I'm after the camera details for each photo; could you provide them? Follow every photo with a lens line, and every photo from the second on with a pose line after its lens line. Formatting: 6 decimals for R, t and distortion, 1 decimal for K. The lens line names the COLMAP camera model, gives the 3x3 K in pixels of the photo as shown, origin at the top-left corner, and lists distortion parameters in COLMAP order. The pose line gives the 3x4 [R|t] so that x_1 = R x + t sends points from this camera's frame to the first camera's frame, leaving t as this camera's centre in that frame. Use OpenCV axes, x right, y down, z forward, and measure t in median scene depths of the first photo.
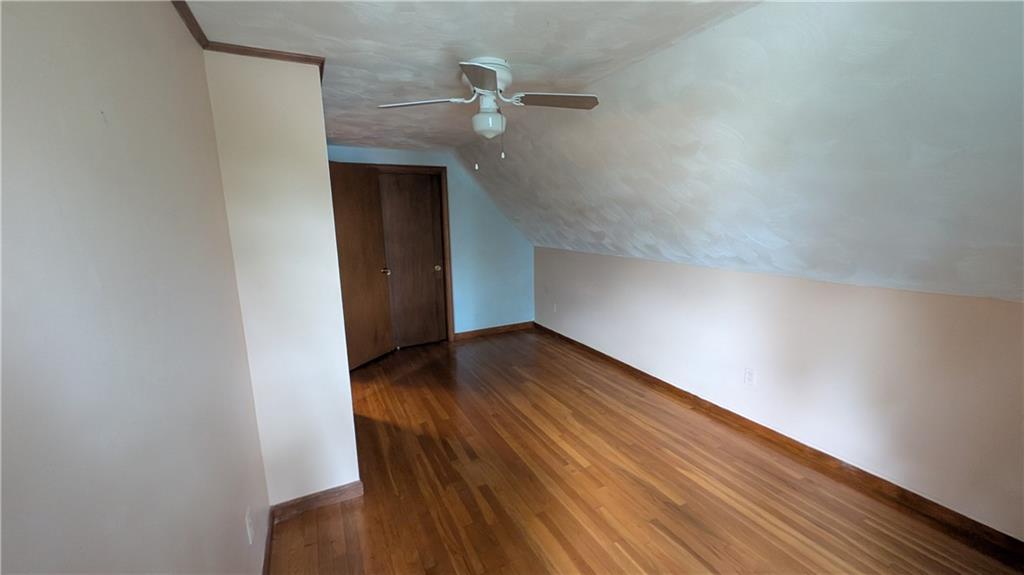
lens RADIAL K [[393.1, 0, 512.8], [0, 393.1, 288.4], [0, 0, 1]] dist [0.001001, 0.000094]
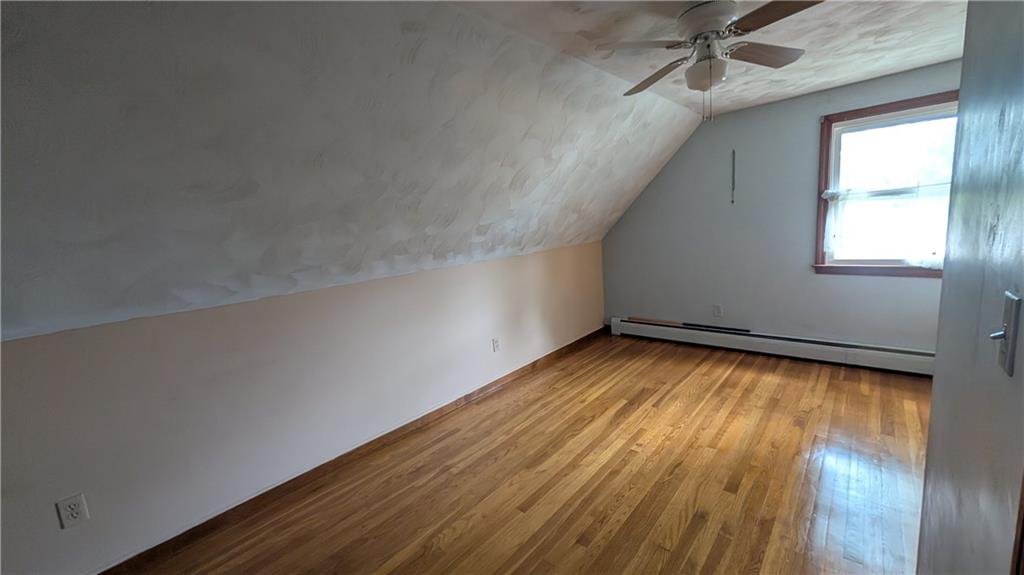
lens RADIAL K [[393.1, 0, 512.6], [0, 393.1, 286.1], [0, 0, 1]] dist [0.001001, 0.000094]
pose [[-0.342268, -0.104841, 0.933735, -0.566722], [0.257050, 0.945397, 0.200374, -0.187972], [-0.903758, 0.308598, -0.296630, 1.298993]]
